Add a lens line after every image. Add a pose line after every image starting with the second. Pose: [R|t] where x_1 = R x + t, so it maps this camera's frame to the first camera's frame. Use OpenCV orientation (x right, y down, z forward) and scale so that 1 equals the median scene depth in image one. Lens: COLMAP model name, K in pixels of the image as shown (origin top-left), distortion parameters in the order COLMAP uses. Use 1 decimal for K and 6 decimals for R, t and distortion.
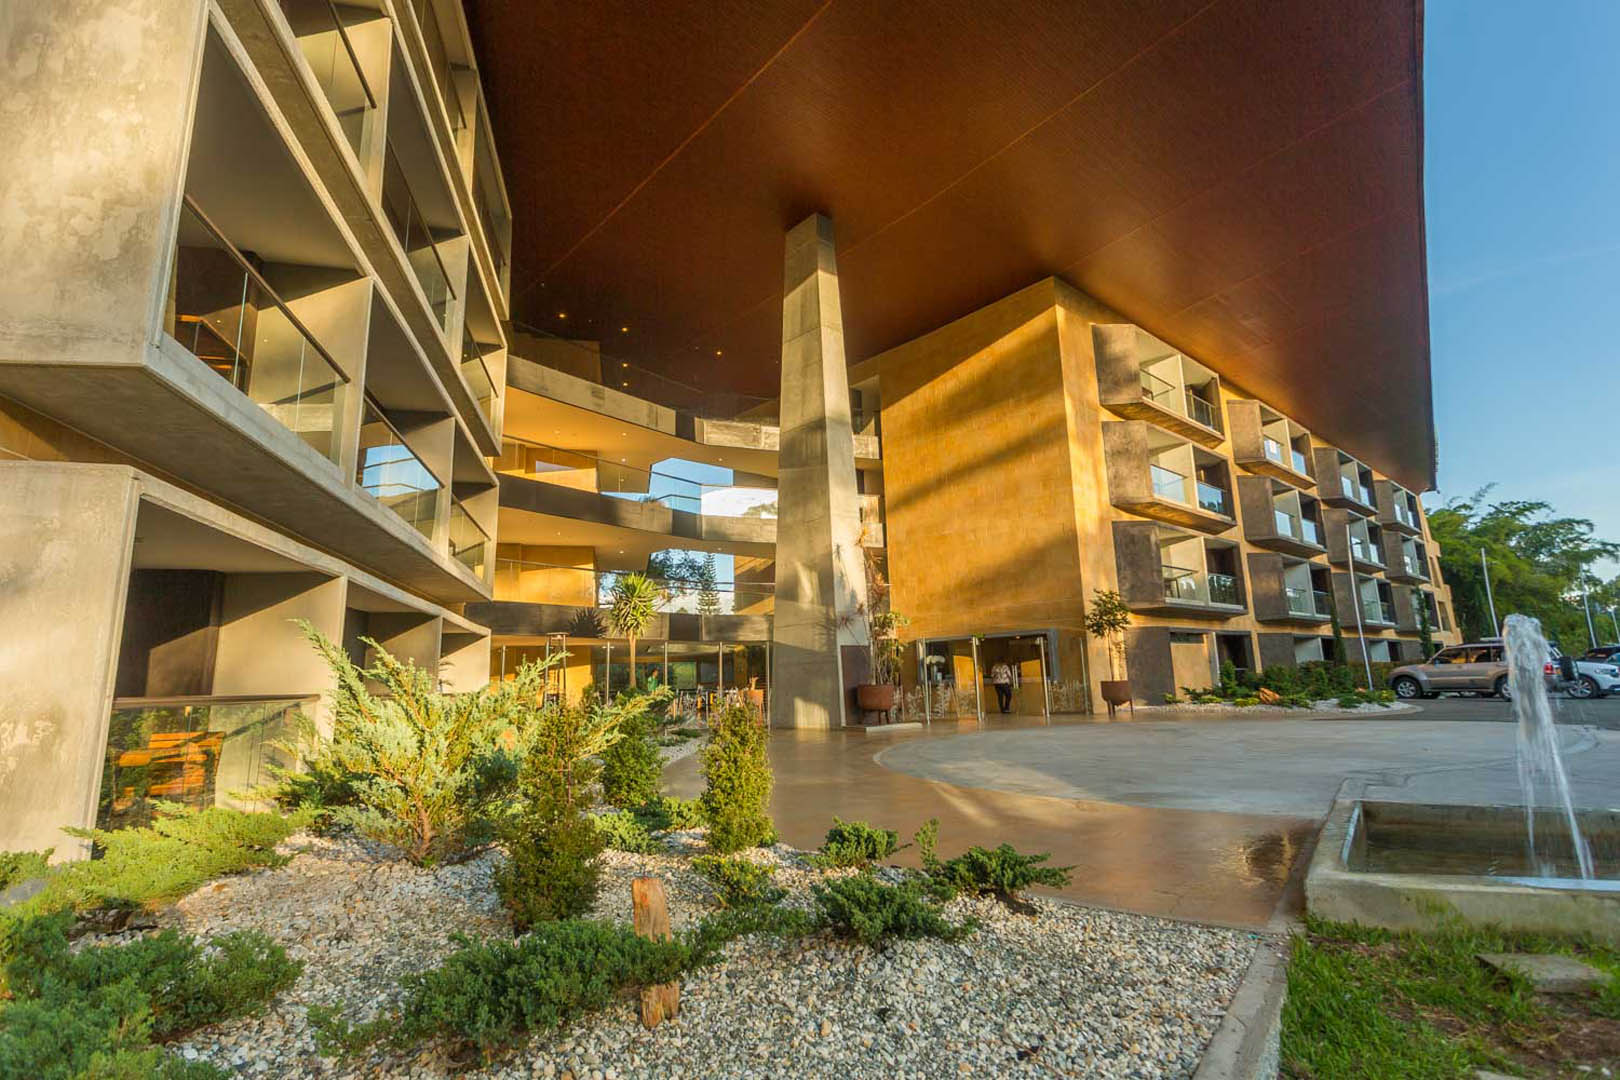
lens RADIAL K [[800.8, 0, 815.8], [0, 800.8, 526.3], [0, 0, 1]] dist [-0.000364, 0.000434]
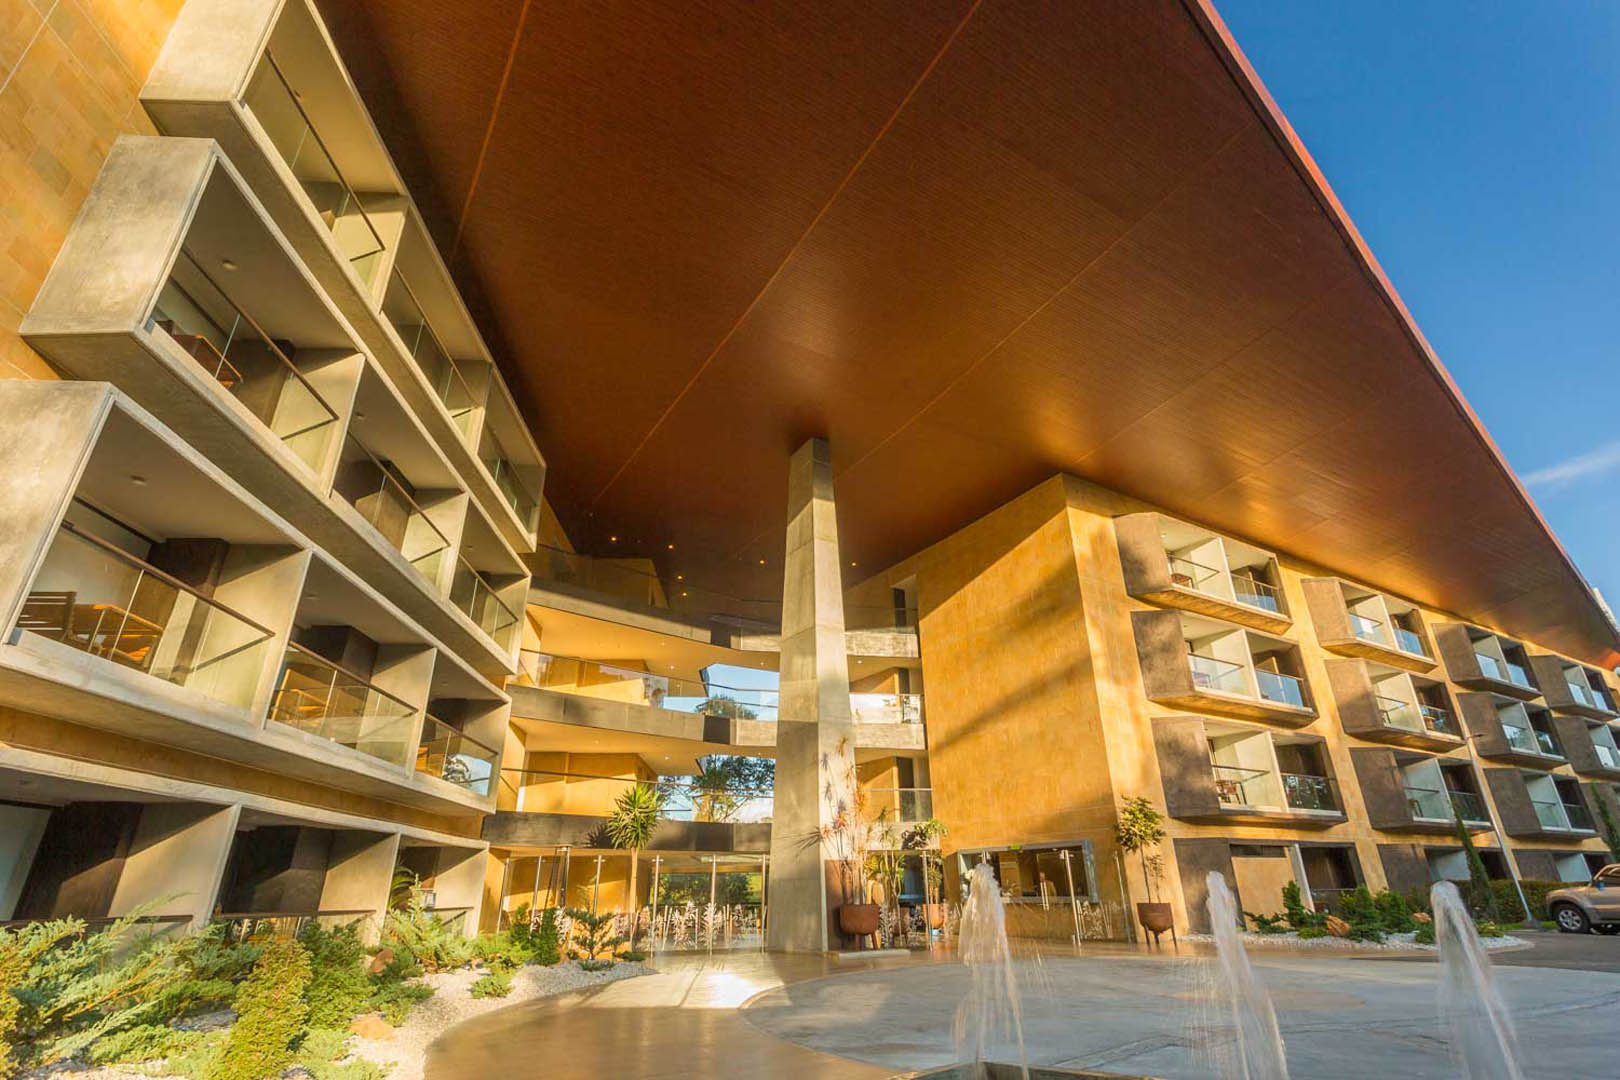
lens RADIAL K [[804.6, 0, 829.8], [0, 804.6, 521.5], [0, 0, 1]] dist [0.007855, 0.000455]
pose [[0.984665, -0.063167, -0.162618, 0.154659], [0.022974, 0.970981, -0.238051, -0.012628], [0.172936, 0.230664, 0.957542, -0.023426]]
